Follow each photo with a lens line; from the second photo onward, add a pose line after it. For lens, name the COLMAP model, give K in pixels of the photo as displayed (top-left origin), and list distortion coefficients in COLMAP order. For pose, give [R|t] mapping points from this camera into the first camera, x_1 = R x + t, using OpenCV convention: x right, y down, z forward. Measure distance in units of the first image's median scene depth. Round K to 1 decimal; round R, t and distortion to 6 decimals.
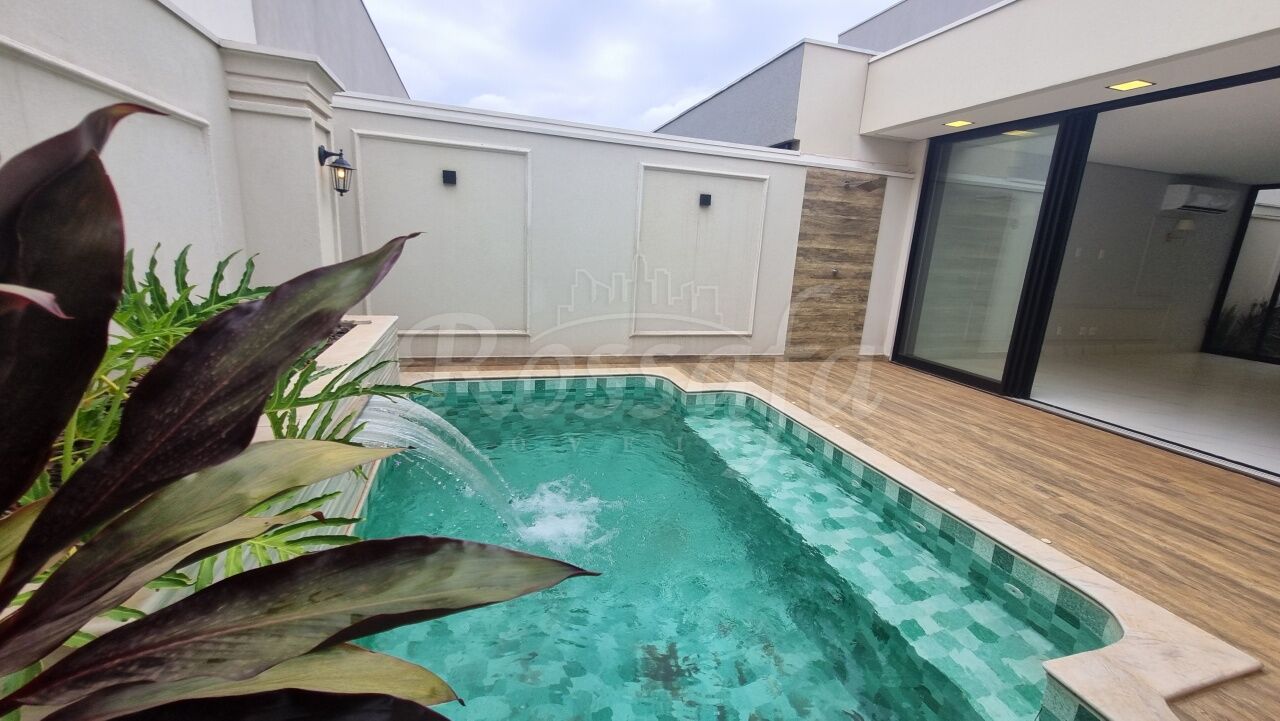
lens RADIAL K [[503.0, 0, 639.5], [0, 503.0, 353.3], [0, 0, 1]] dist [0.011409, -0.002220]
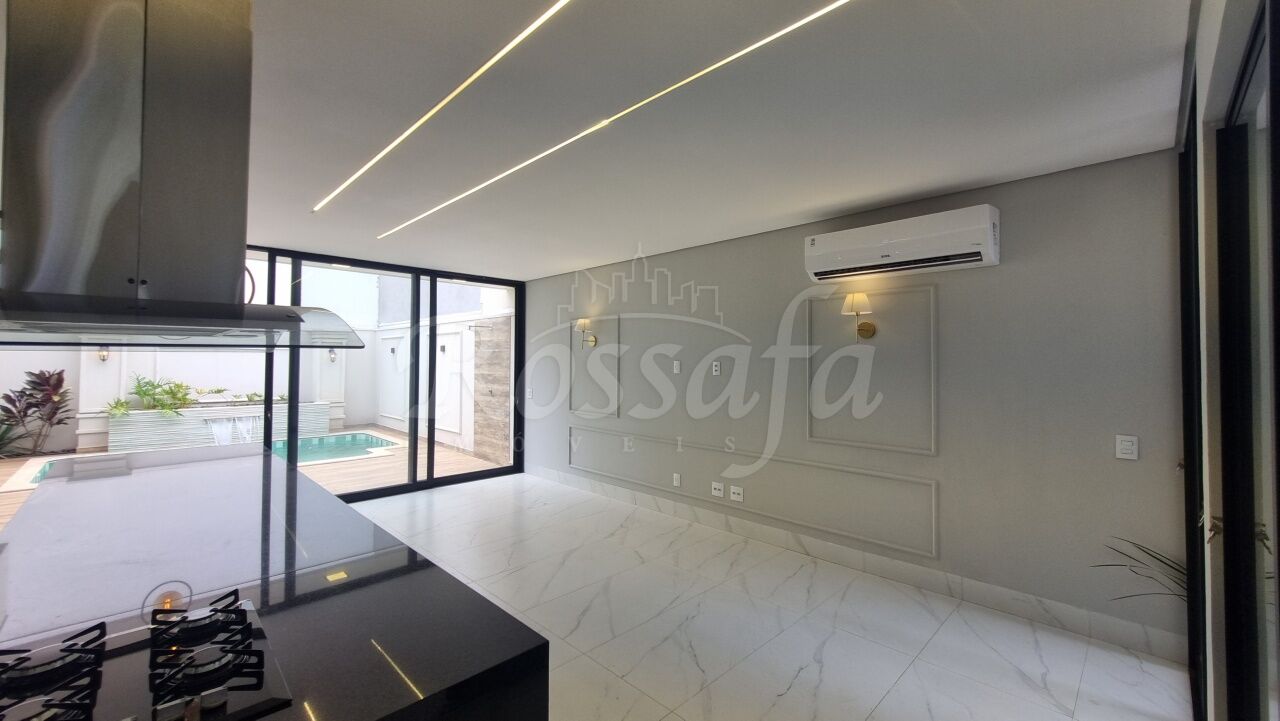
lens RADIAL K [[495.4, 0, 638.0], [0, 495.4, 352.9], [0, 0, 1]] dist [0.009721, 0.000025]
pose [[0.454486, -0.074228, -0.887656, 2.008158], [-0.175760, 0.969457, -0.171059, -0.122902], [0.873242, 0.233759, 0.427558, 0.896430]]
